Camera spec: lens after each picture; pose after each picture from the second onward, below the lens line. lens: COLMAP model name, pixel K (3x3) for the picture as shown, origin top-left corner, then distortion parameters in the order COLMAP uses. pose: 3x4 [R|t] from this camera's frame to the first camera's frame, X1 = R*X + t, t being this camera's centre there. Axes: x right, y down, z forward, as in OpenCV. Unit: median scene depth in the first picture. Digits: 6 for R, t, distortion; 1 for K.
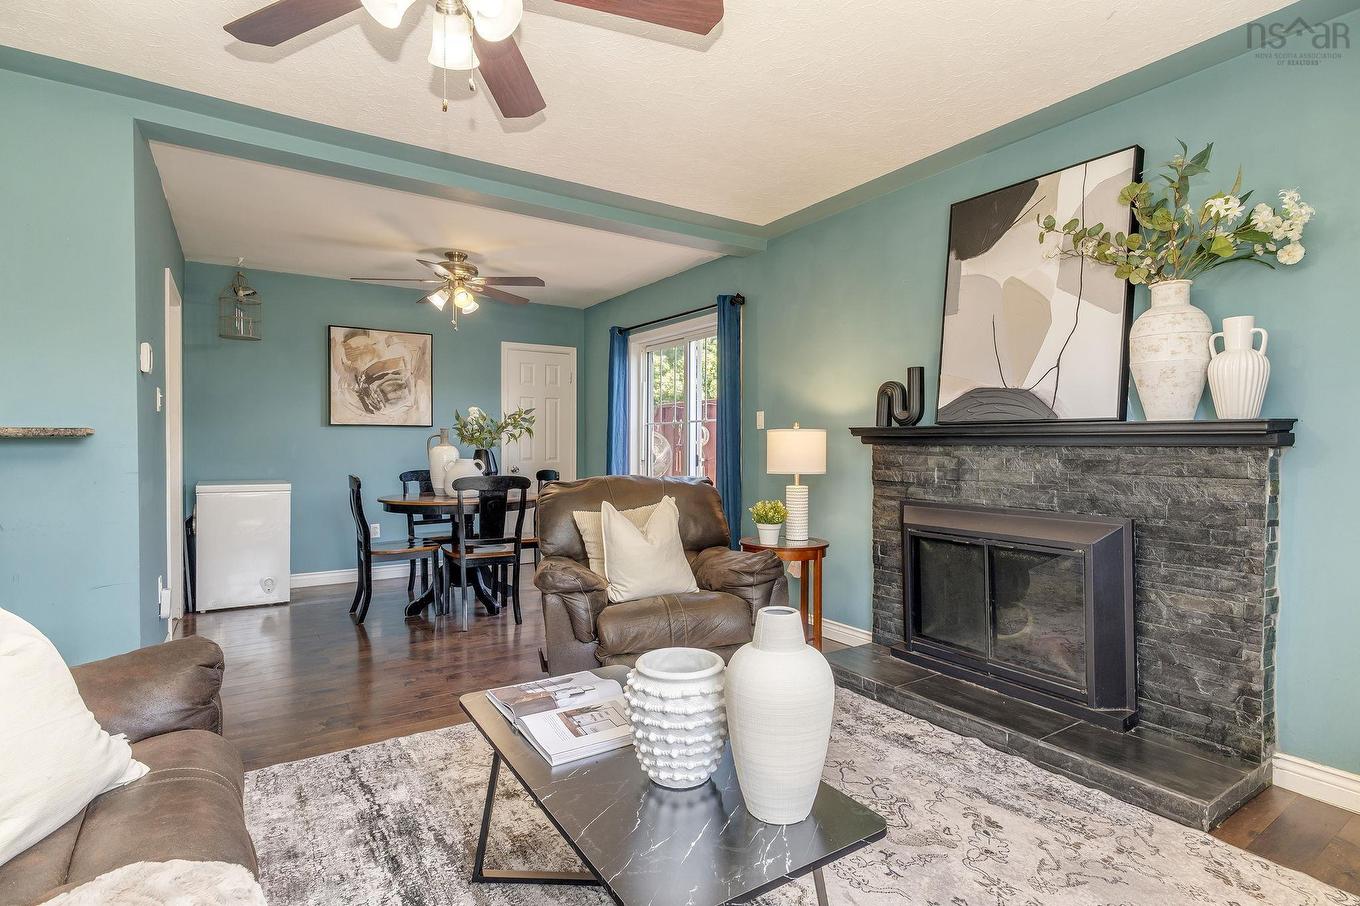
lens RADIAL K [[673.1, 0, 684.4], [0, 673.1, 445.5], [0, 0, 1]] dist [-0.006232, 0.003728]
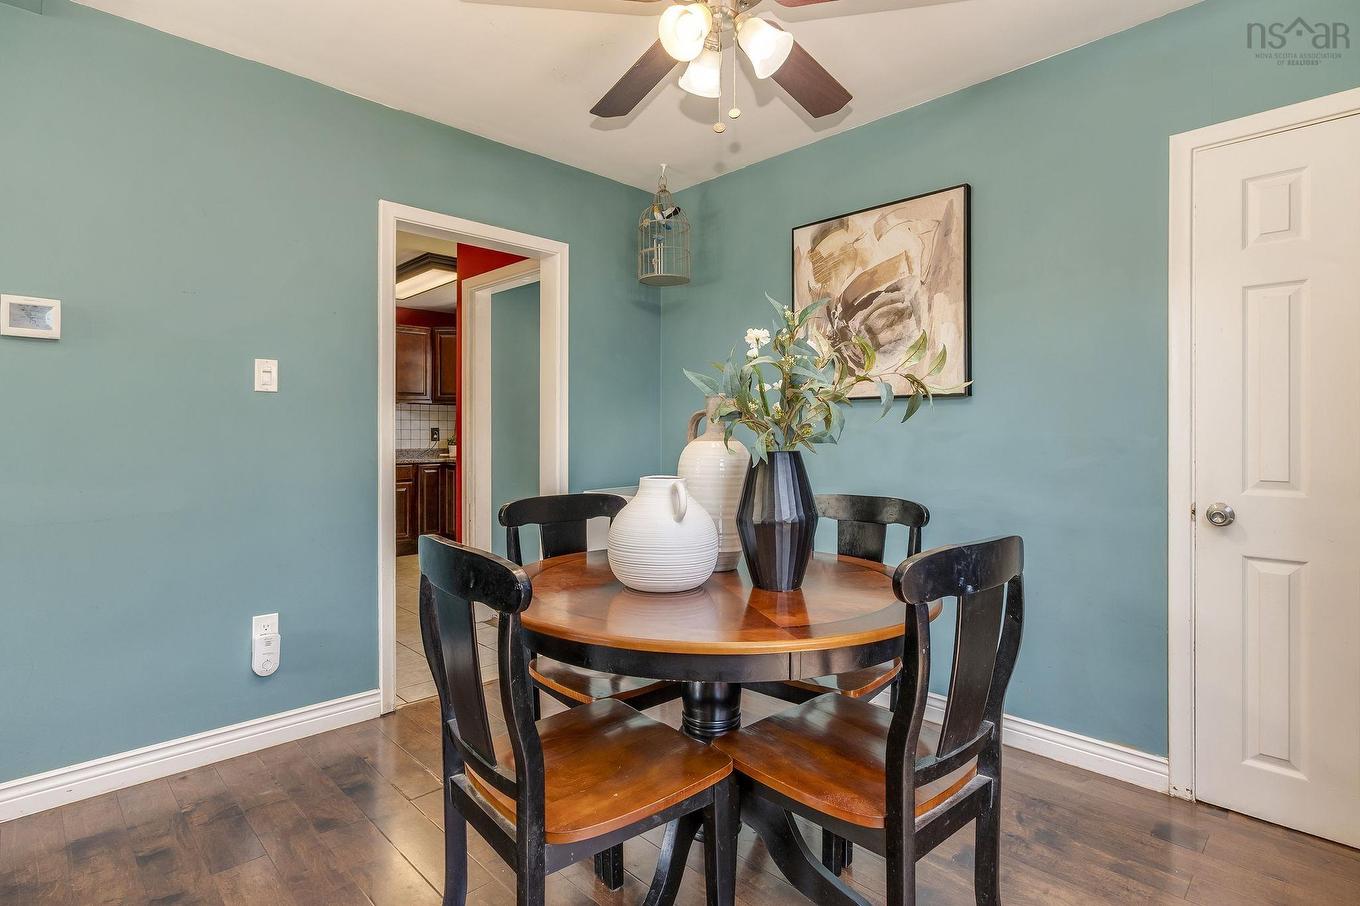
lens RADIAL K [[673.1, 0, 692.8], [0, 673.1, 433.4], [0, 0, 1]] dist [-0.006232, 0.003728]
pose [[0.201597, 0.000689, -0.979468, 0.029532], [-0.001242, 0.999999, 0.000448, -0.005180], [0.979468, 0.001126, 0.201597, 1.238080]]
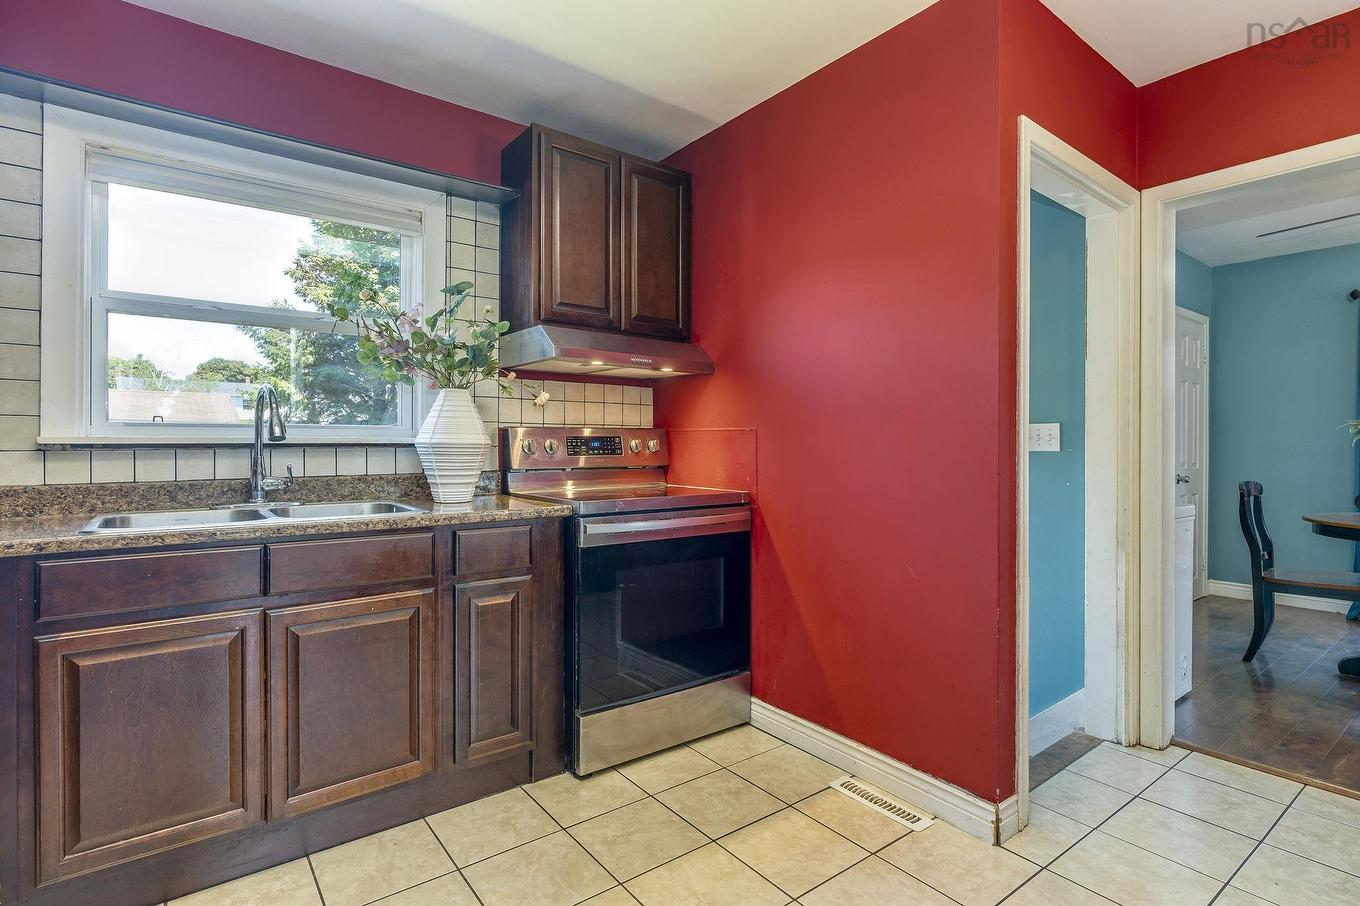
lens RADIAL K [[673.1, 0, 676.0], [0, 673.1, 443.4], [0, 0, 1]] dist [-0.006232, 0.003728]
pose [[0.998015, 0.002435, 0.062922, -1.521274], [-0.001909, 0.999963, -0.008418, 0.008769], [-0.062940, 0.008281, 0.997983, 0.541909]]
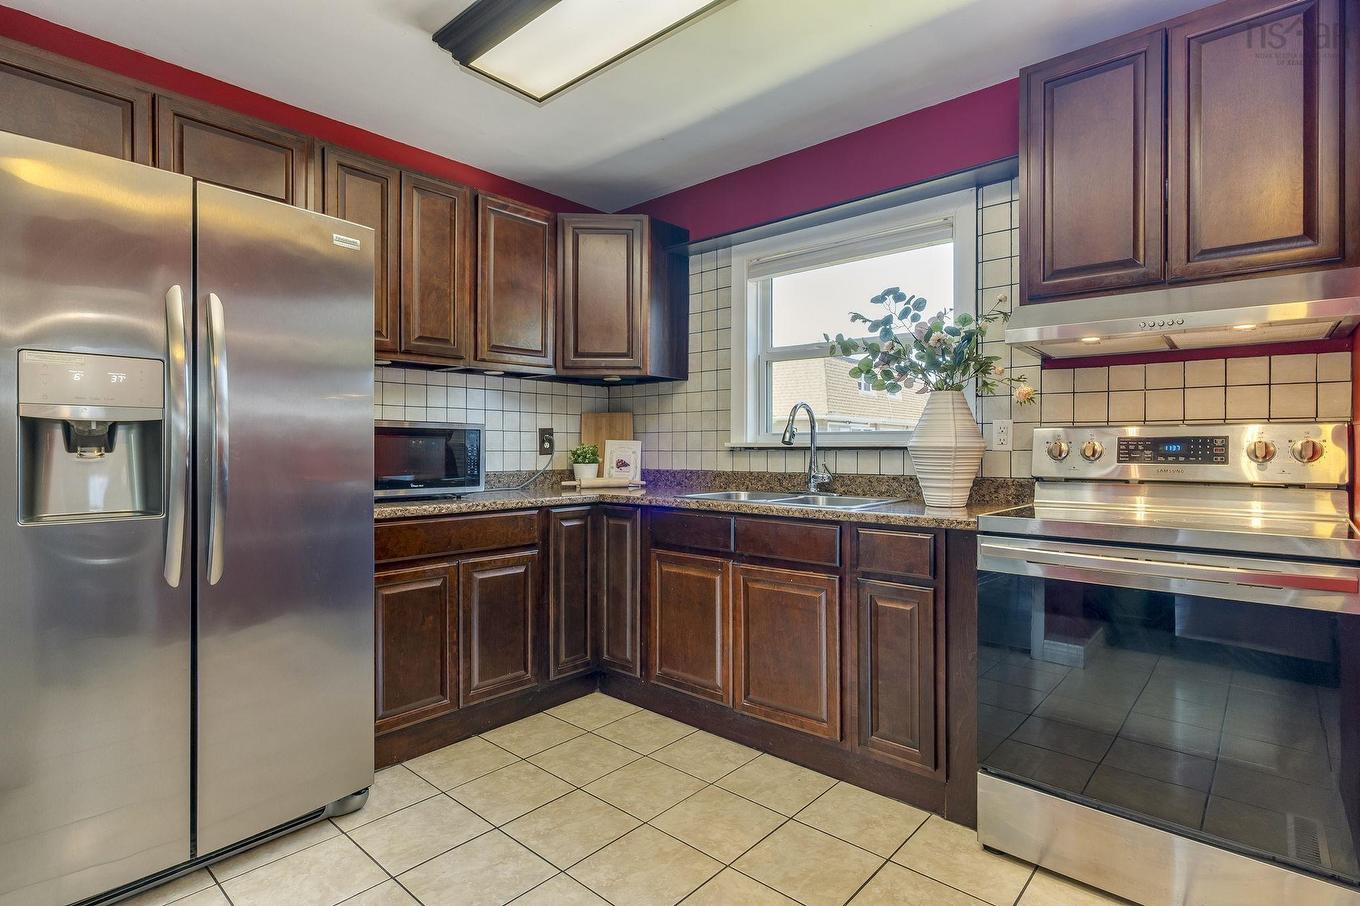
lens RADIAL K [[673.1, 0, 683.1], [0, 673.1, 446.5], [0, 0, 1]] dist [-0.006232, 0.003728]
pose [[0.258221, 0.001670, -0.966084, -1.115677], [-0.009602, 0.999954, -0.000837, 0.006428], [0.966038, 0.009492, 0.258225, 0.817485]]
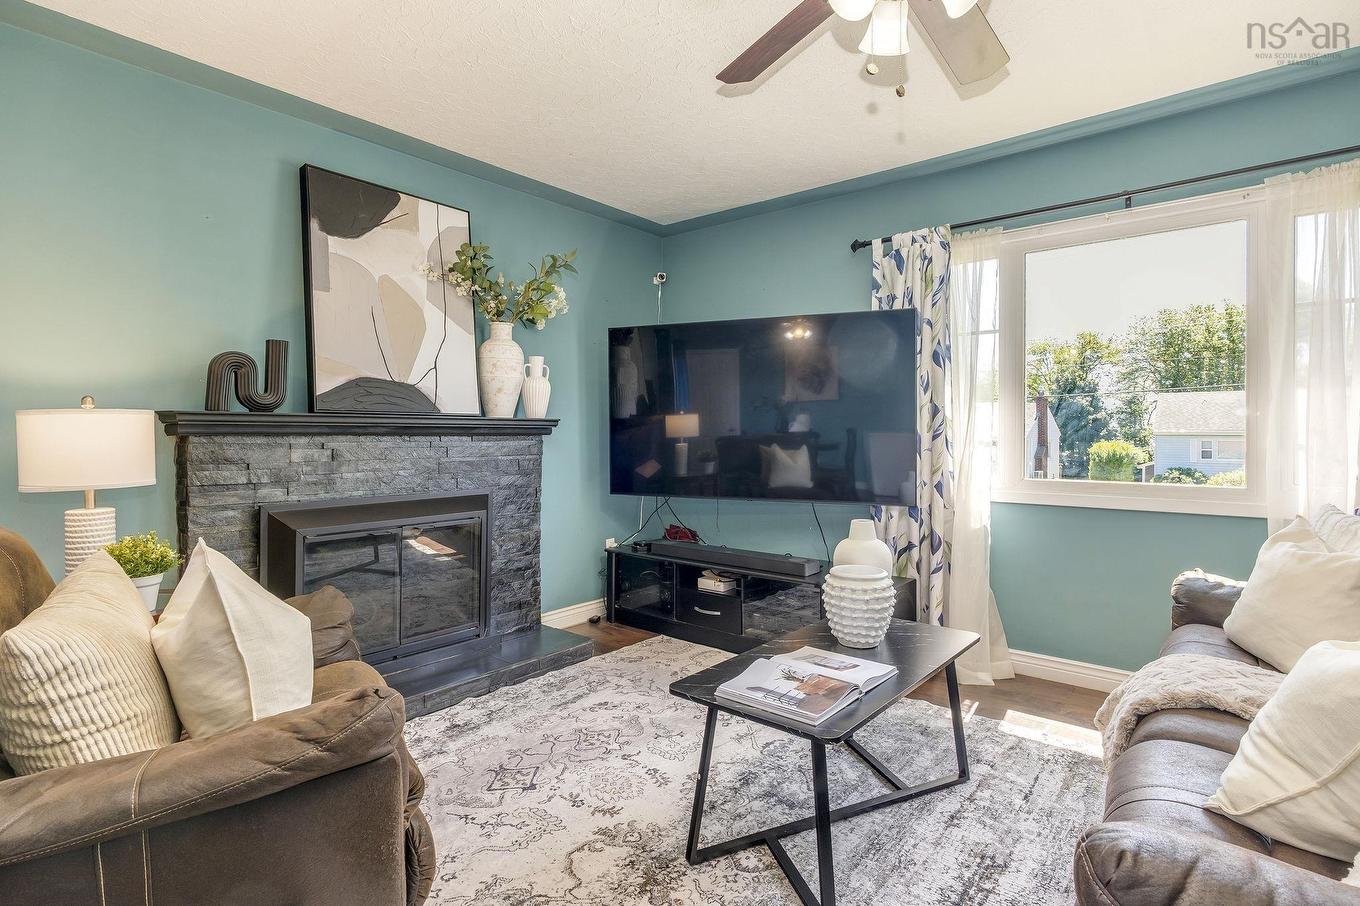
lens RADIAL K [[673.1, 0, 689.9], [0, 673.1, 432.1], [0, 0, 1]] dist [-0.006232, 0.003728]
pose [[-0.290659, 0.001260, 0.956826, -0.538153], [0.005110, 0.999987, 0.000236, -0.003021], [-0.956813, 0.004958, -0.290662, 0.703327]]
